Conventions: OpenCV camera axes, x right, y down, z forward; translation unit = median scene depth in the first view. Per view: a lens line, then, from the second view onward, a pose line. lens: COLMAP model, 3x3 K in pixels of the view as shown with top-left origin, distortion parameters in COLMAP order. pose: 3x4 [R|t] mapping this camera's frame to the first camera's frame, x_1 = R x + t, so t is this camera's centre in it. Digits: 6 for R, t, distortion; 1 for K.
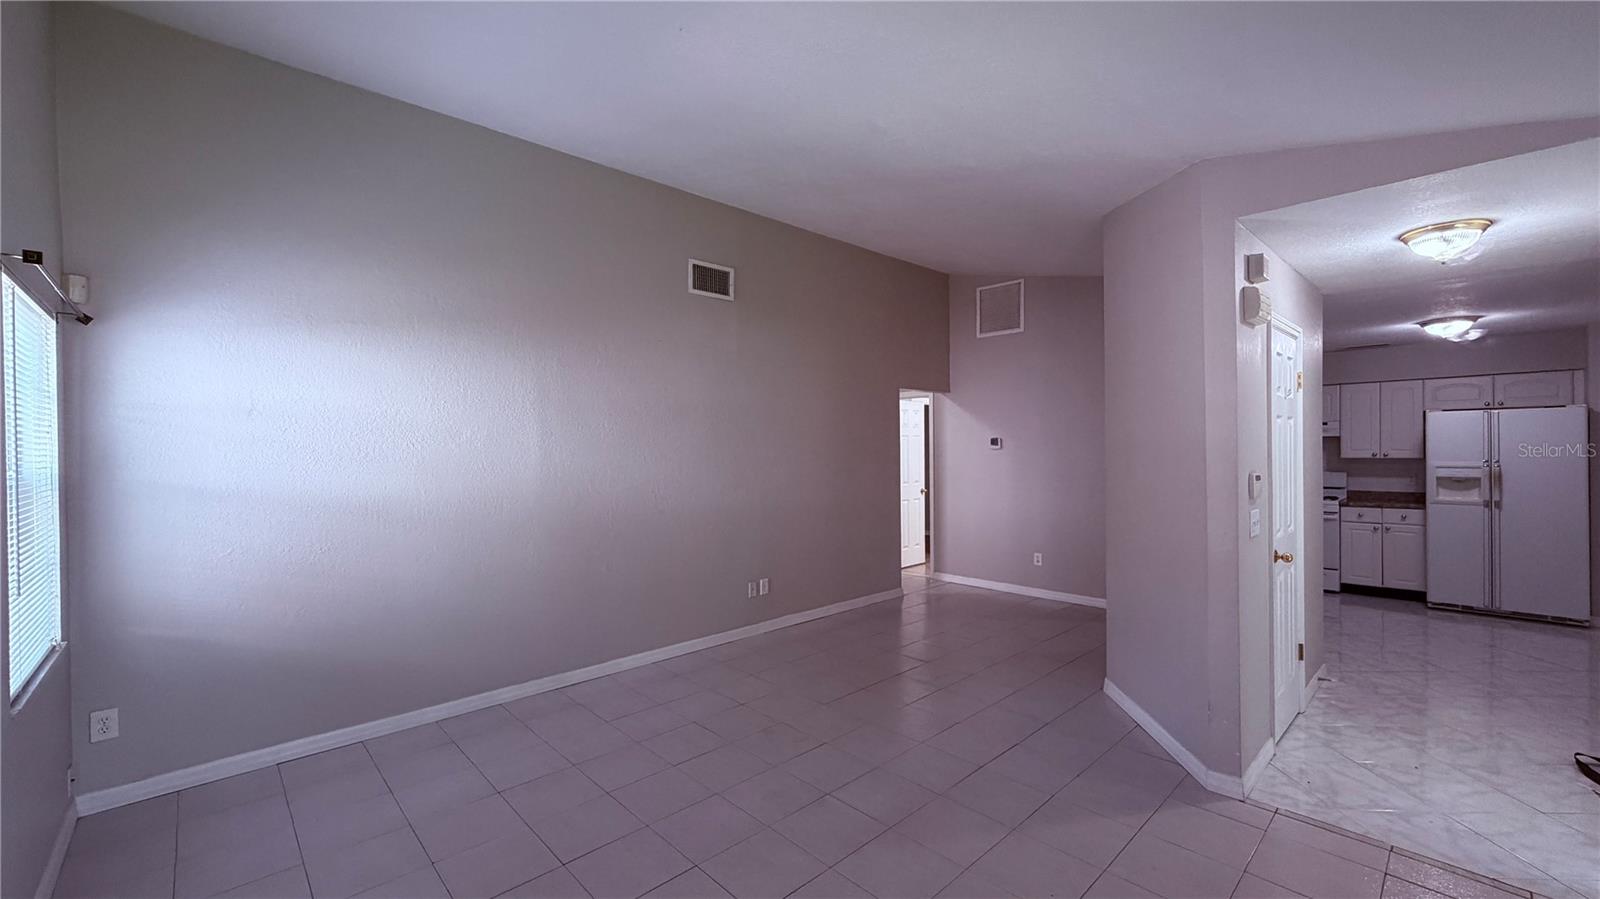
lens RADIAL K [[640.8, 0, 800.0], [0, 640.8, 449.5], [0, 0, 1]] dist [-0.000539, 0.000155]
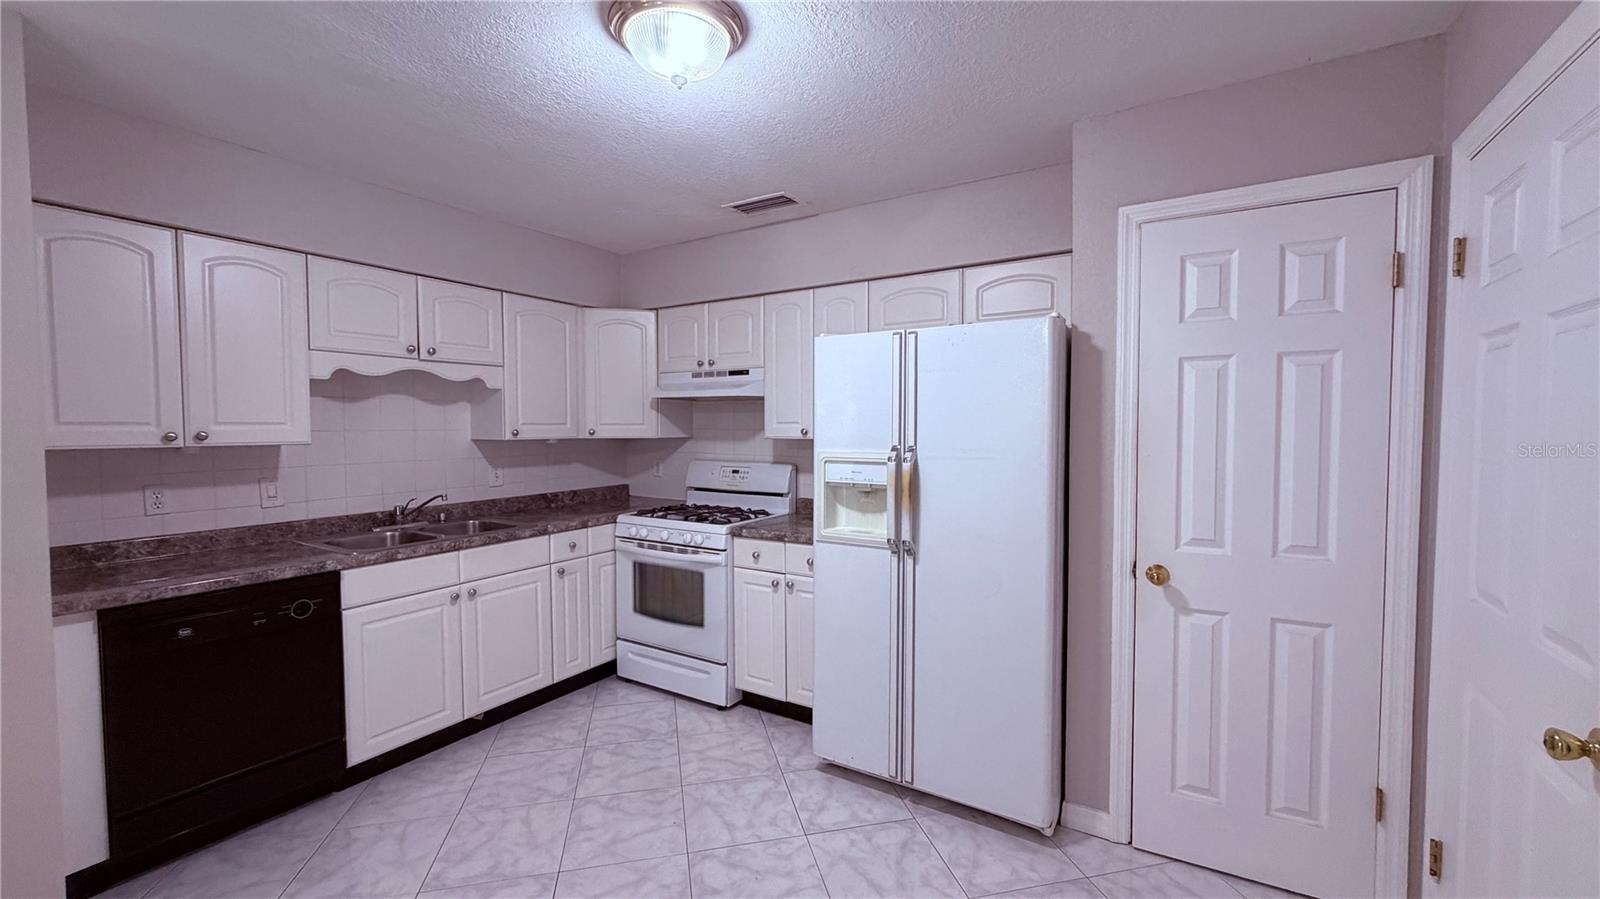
lens RADIAL K [[640.8, 0, 800.0], [0, 640.8, 449.5], [0, 0, 1]] dist [-0.000539, 0.000155]
pose [[0.969086, -0.008635, 0.246570, 0.864673], [-0.001132, 0.999221, 0.039442, 0.001832], [-0.246719, -0.038502, 0.968322, 0.570192]]
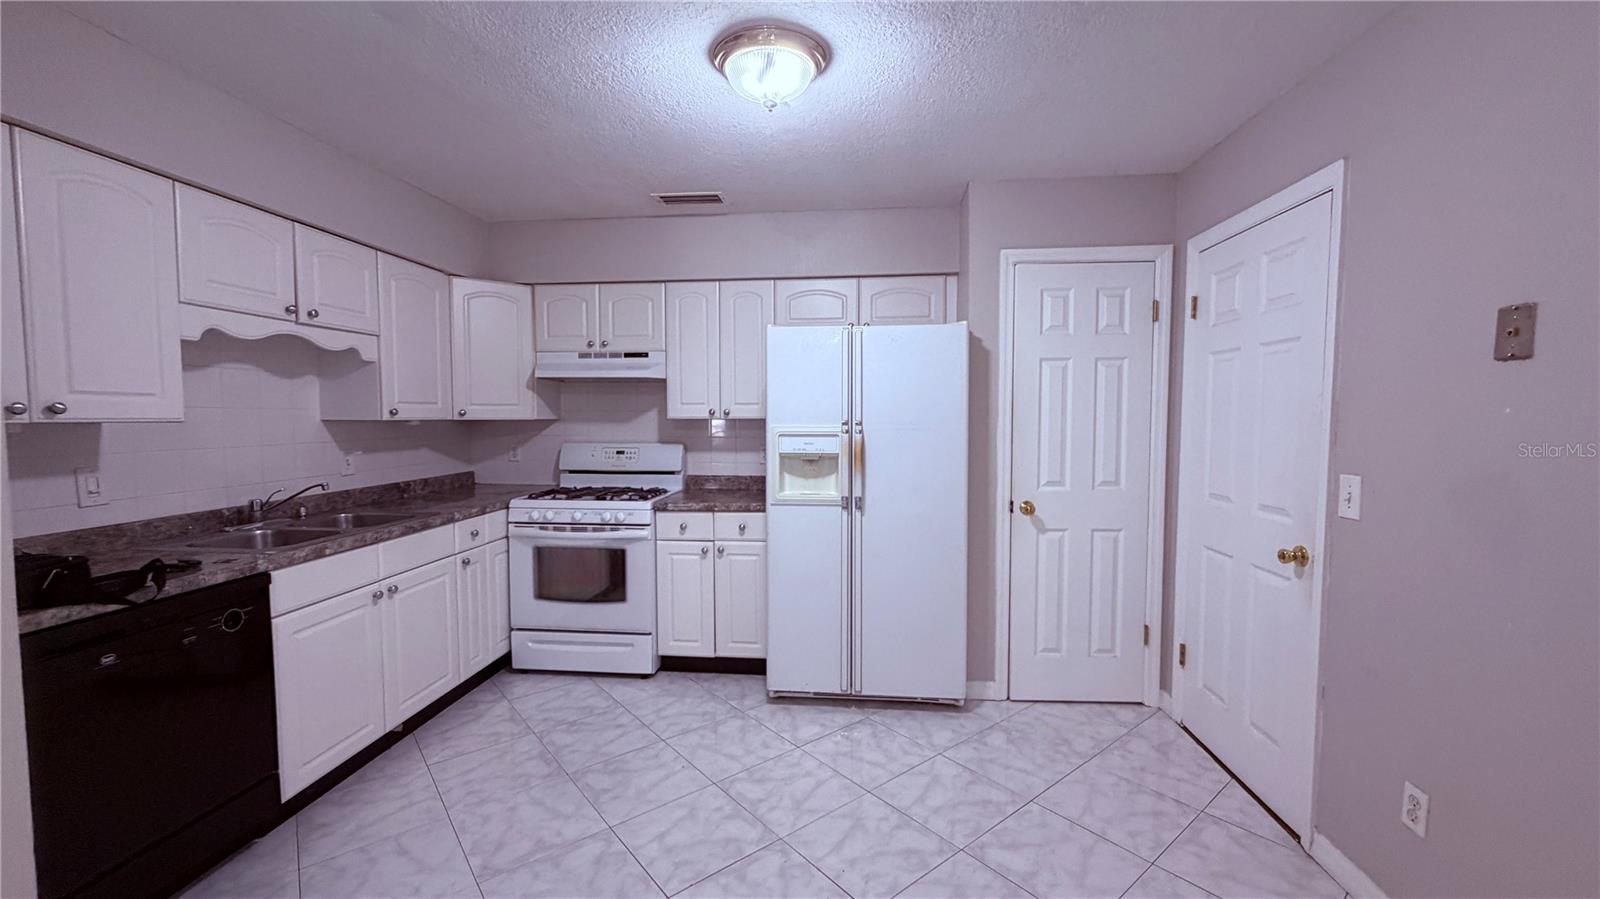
lens RADIAL K [[640.8, 0, 800.0], [0, 640.8, 449.5], [0, 0, 1]] dist [-0.000539, 0.000155]
pose [[0.756583, -0.031744, 0.653126, 0.665535], [-0.003238, 0.998627, 0.052287, 0.012097], [-0.653889, -0.041675, 0.755442, 0.595859]]
